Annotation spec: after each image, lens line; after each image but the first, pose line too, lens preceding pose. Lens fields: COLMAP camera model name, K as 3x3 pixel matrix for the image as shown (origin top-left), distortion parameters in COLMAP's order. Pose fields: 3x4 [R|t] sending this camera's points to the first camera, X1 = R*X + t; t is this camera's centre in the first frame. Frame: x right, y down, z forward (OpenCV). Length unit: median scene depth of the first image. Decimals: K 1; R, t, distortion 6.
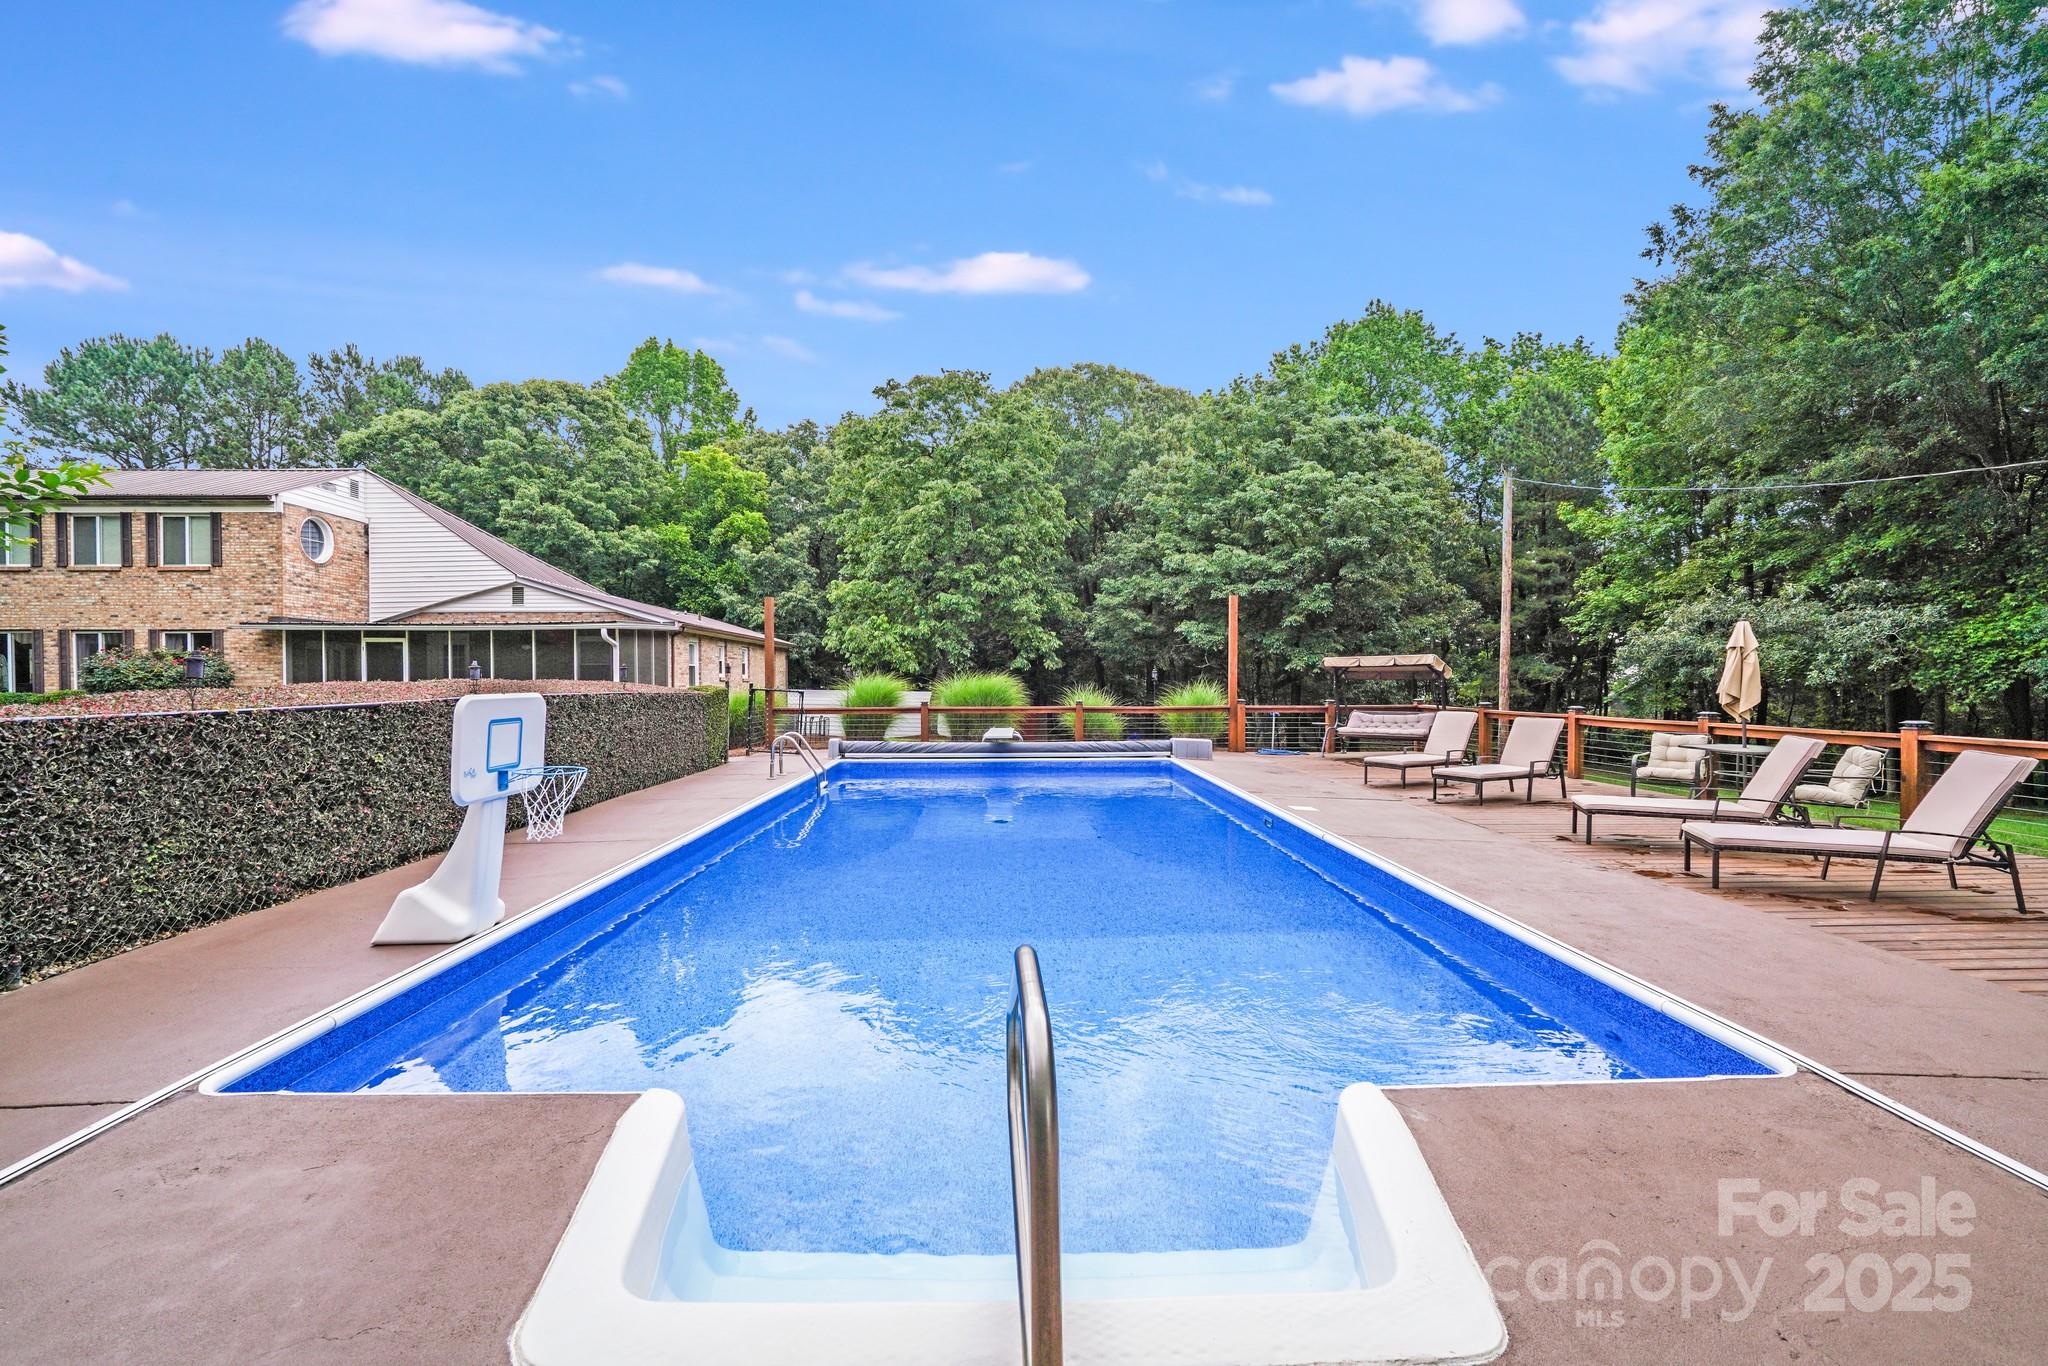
lens RADIAL K [[834.4, 0, 1022.5], [0, 834.4, 691.2], [0, 0, 1]] dist [-0.002651, -0.000327]
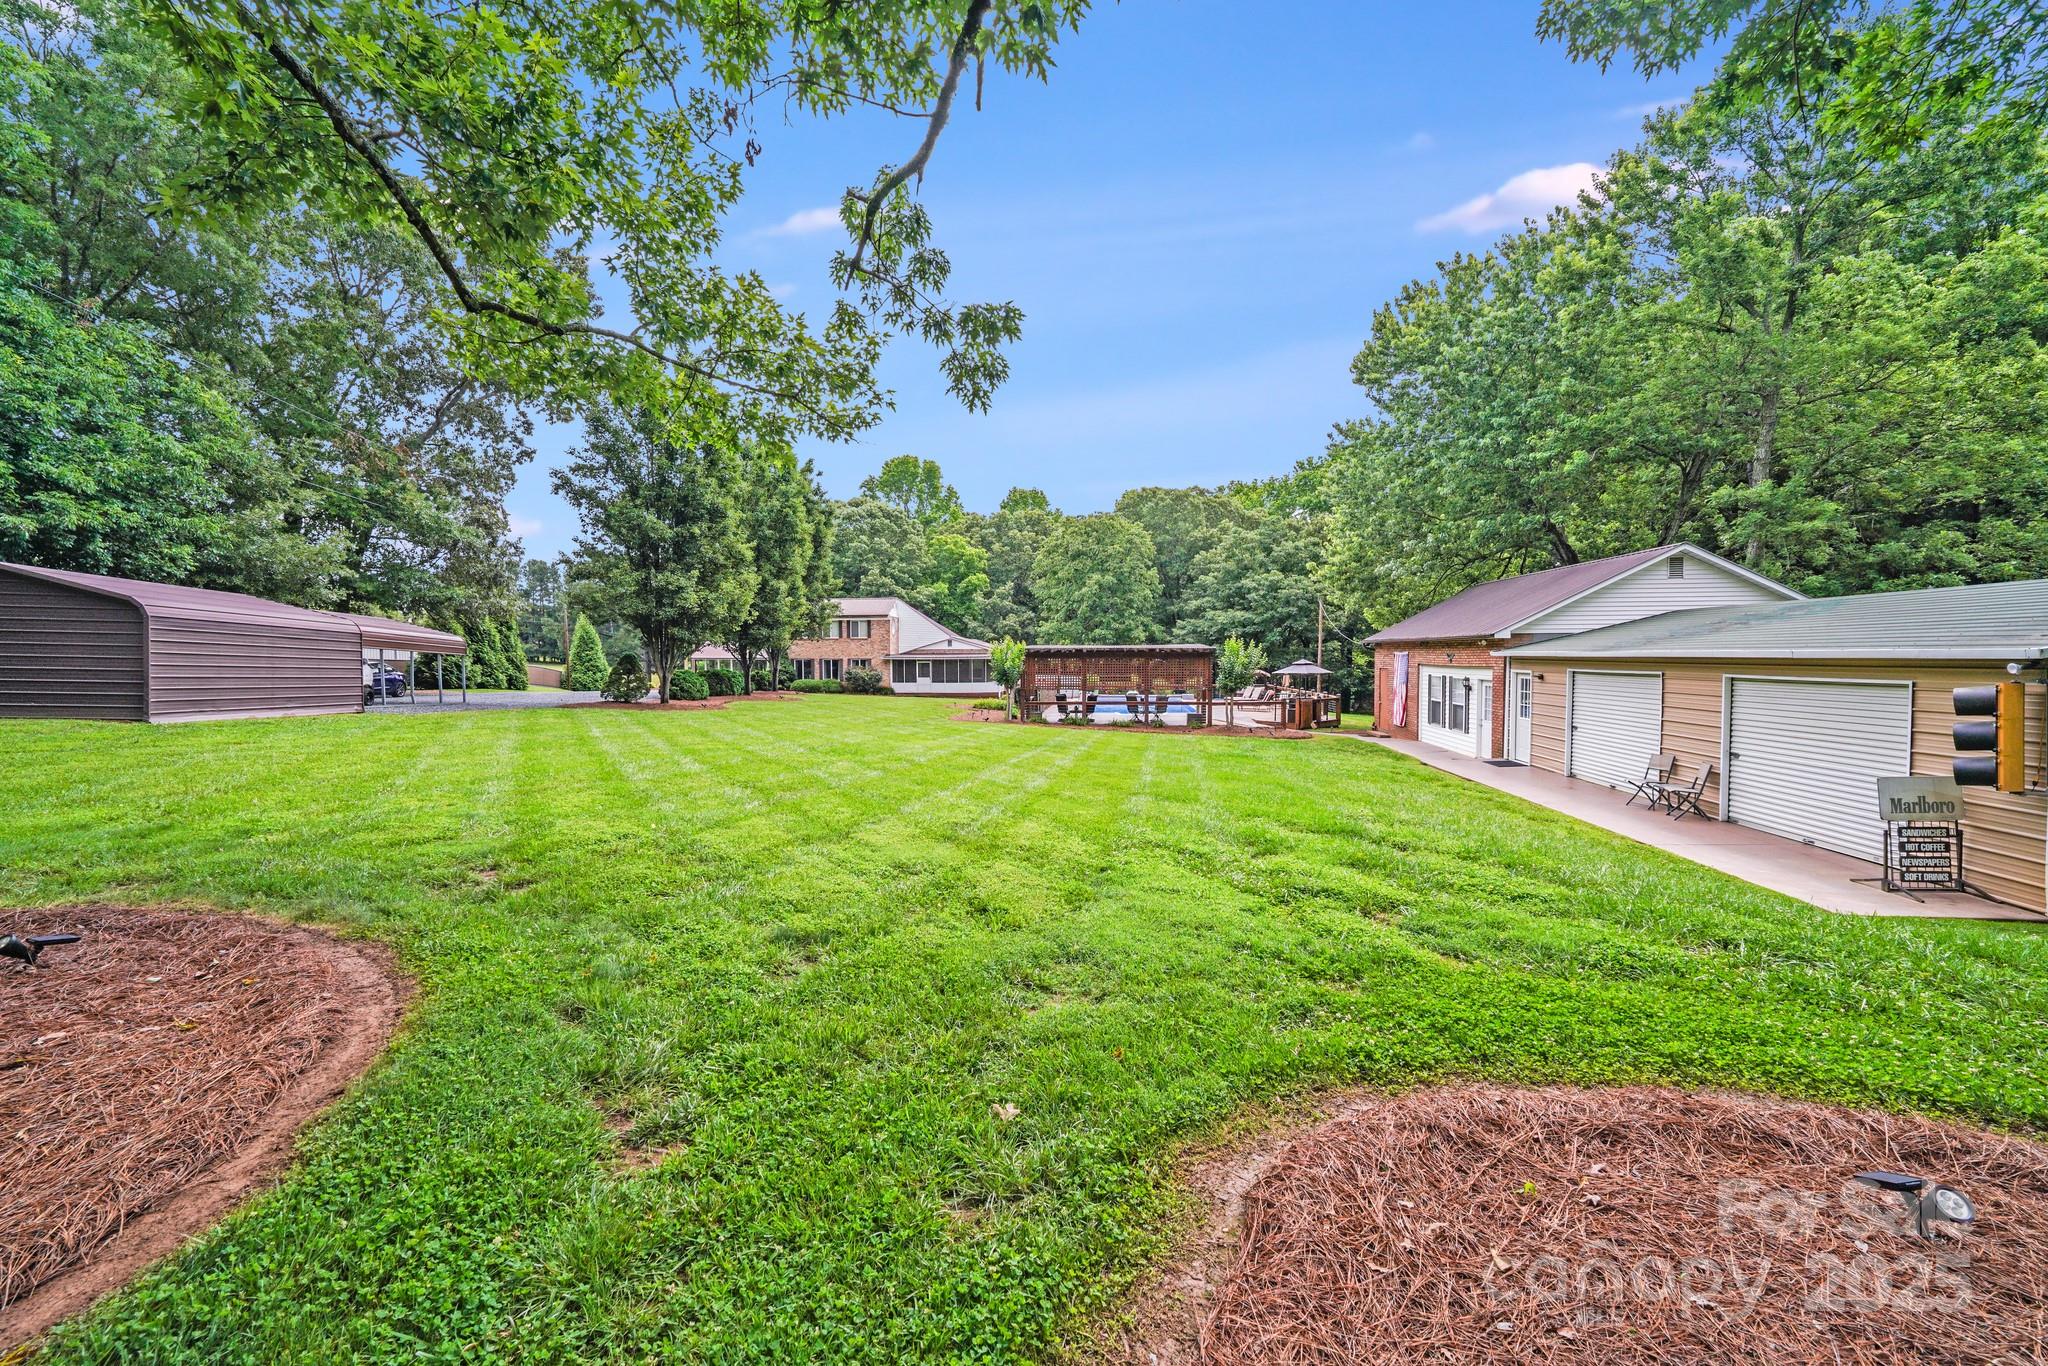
lens RADIAL K [[834.4, 0, 1018.6], [0, 834.4, 685.2], [0, 0, 1]] dist [-0.002651, -0.000327]
pose [[0.992904, 0.001831, -0.118901, -0.043176], [0.001053, 0.999707, 0.024182, -0.028409], [0.118911, -0.024136, 0.992612, -1.045880]]
